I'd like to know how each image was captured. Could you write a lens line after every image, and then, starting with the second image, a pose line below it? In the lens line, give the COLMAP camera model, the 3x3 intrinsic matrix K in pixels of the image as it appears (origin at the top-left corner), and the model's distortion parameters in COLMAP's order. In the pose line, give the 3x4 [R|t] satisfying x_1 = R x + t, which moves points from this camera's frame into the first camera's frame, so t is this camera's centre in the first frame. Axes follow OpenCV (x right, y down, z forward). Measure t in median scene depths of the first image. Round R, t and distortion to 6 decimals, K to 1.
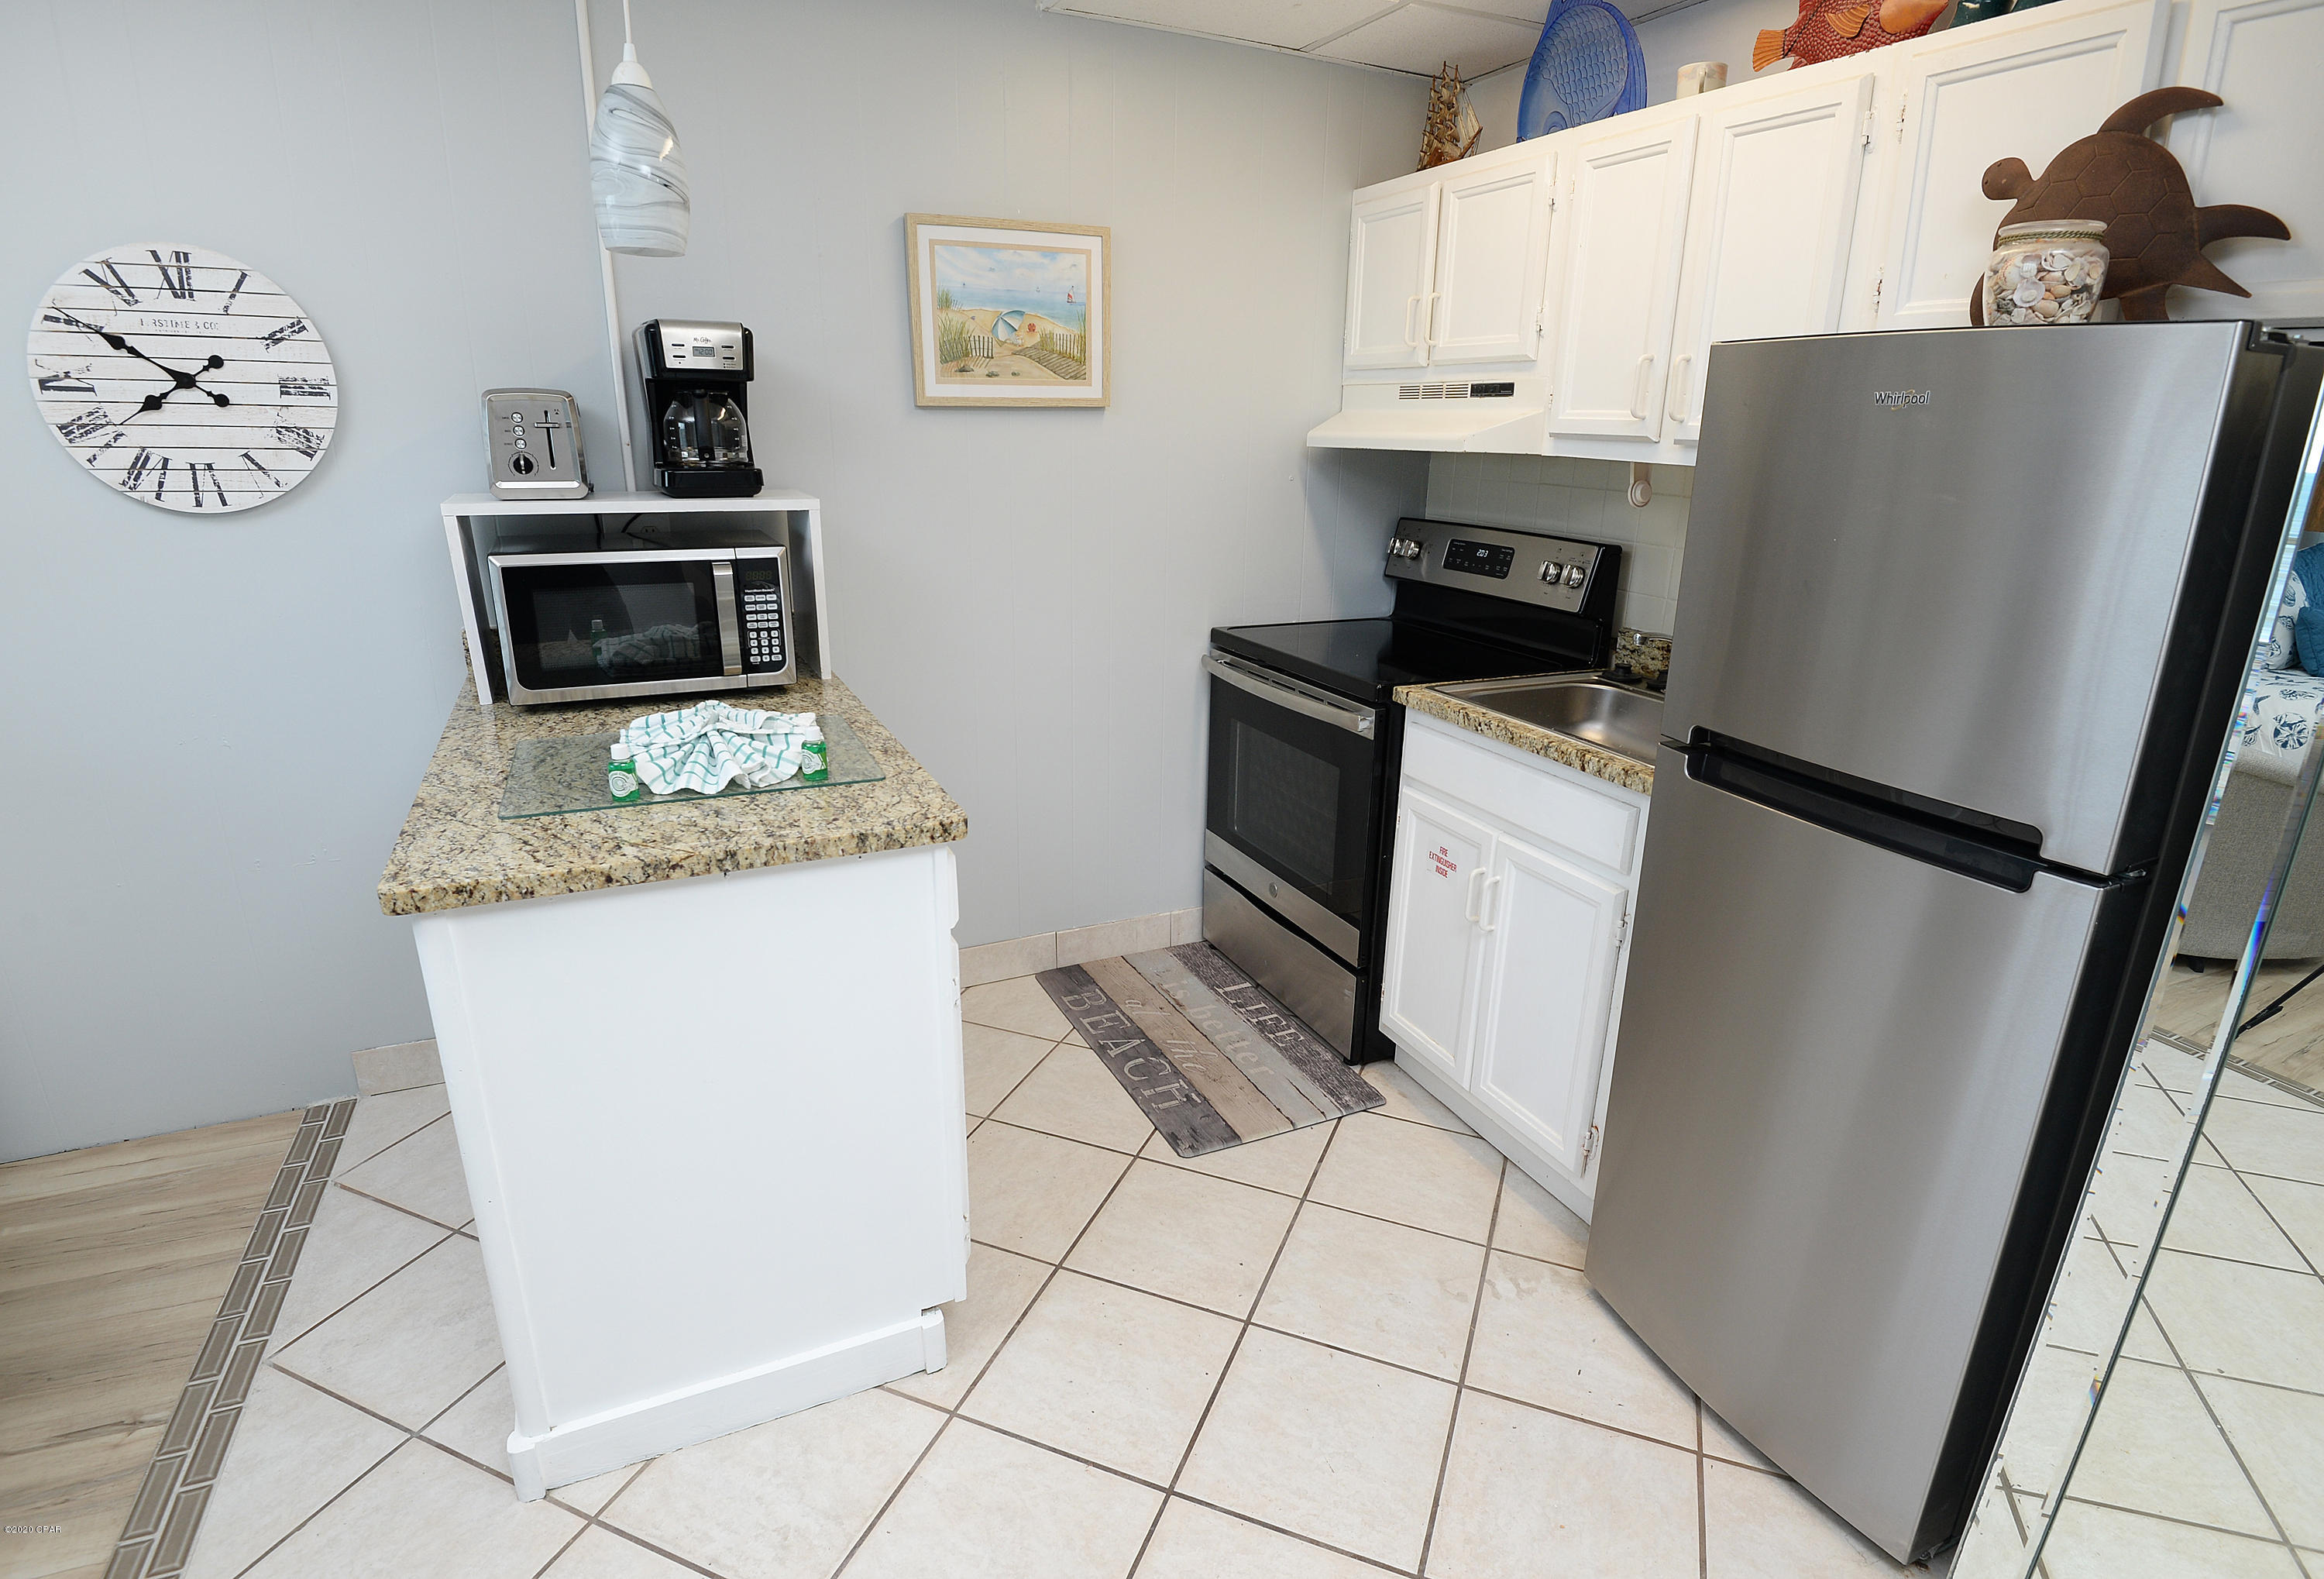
lens RADIAL K [[1154.9, 0, 1182.8], [0, 1154.9, 804.4], [0, 0, 1]] dist [-0.031714, -0.009137]
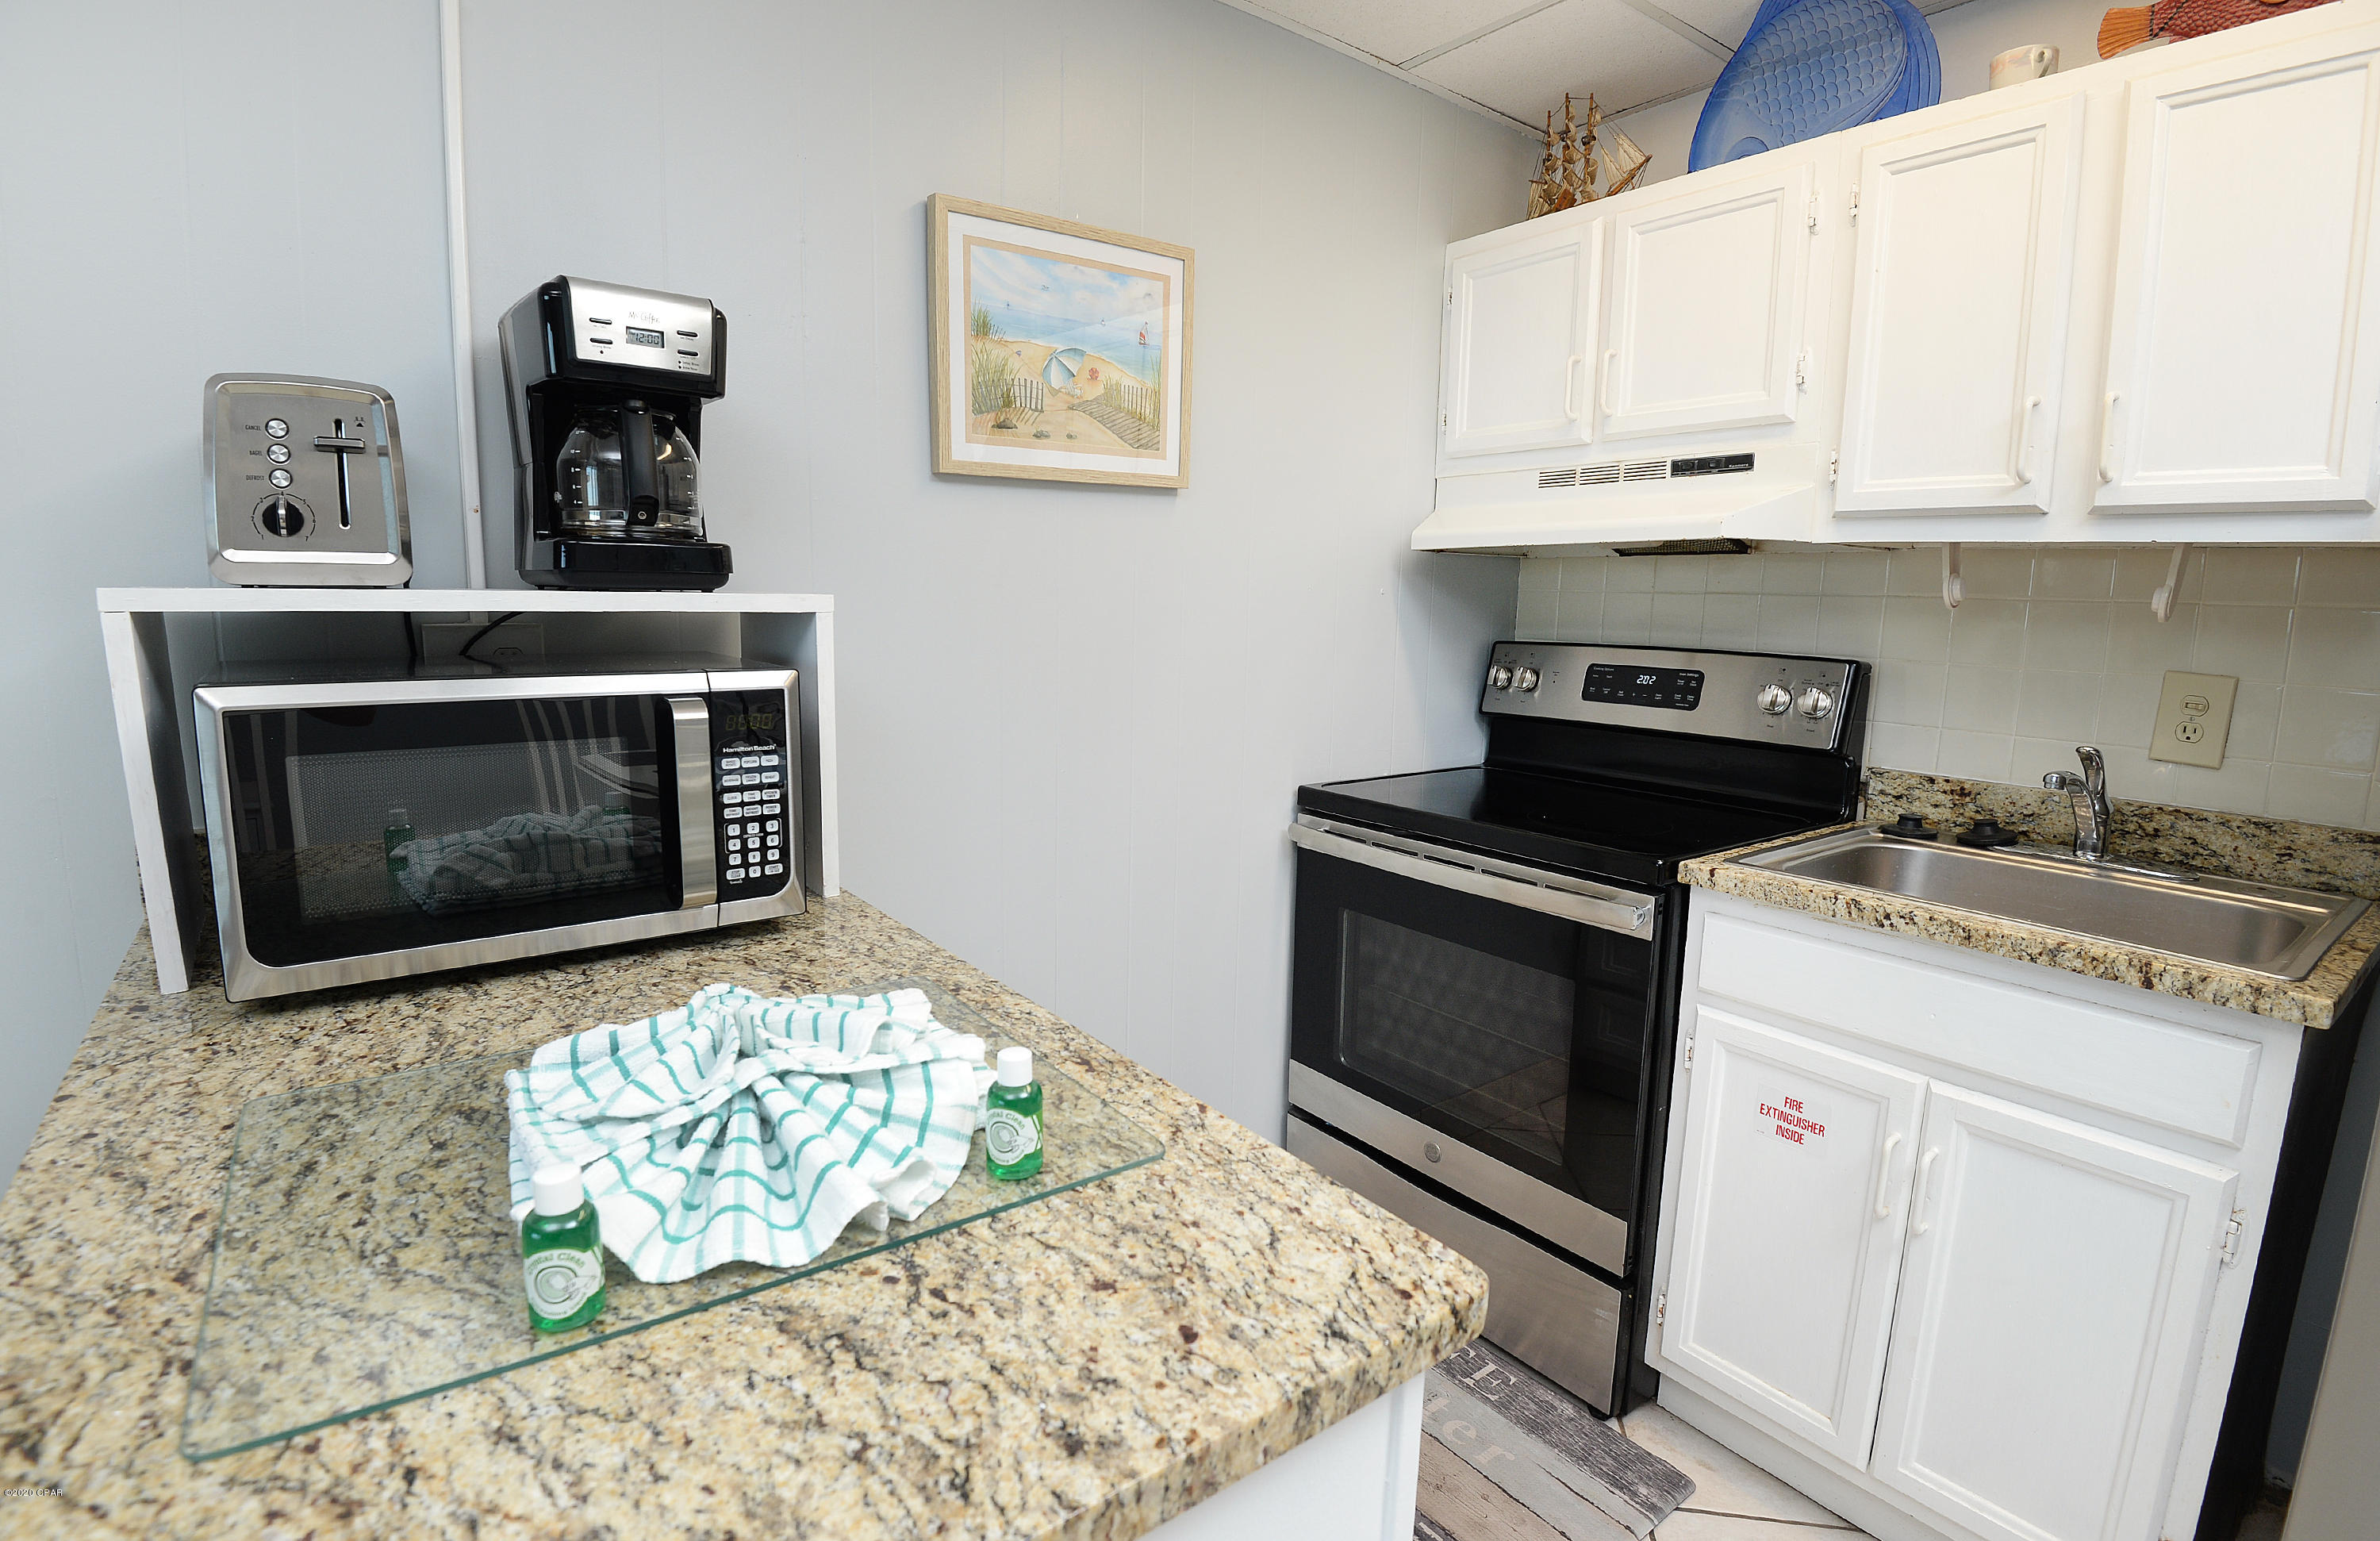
lens RADIAL K [[1124.4, 0, 1172.8], [0, 1124.4, 762.8], [0, 0, 1]] dist [-0.030206, -0.010284]
pose [[0.982515, -0.031319, 0.183529, -0.266728], [0.061512, 0.985001, -0.161212, -0.081312], [-0.175727, 0.169682, 0.969705, 0.447377]]
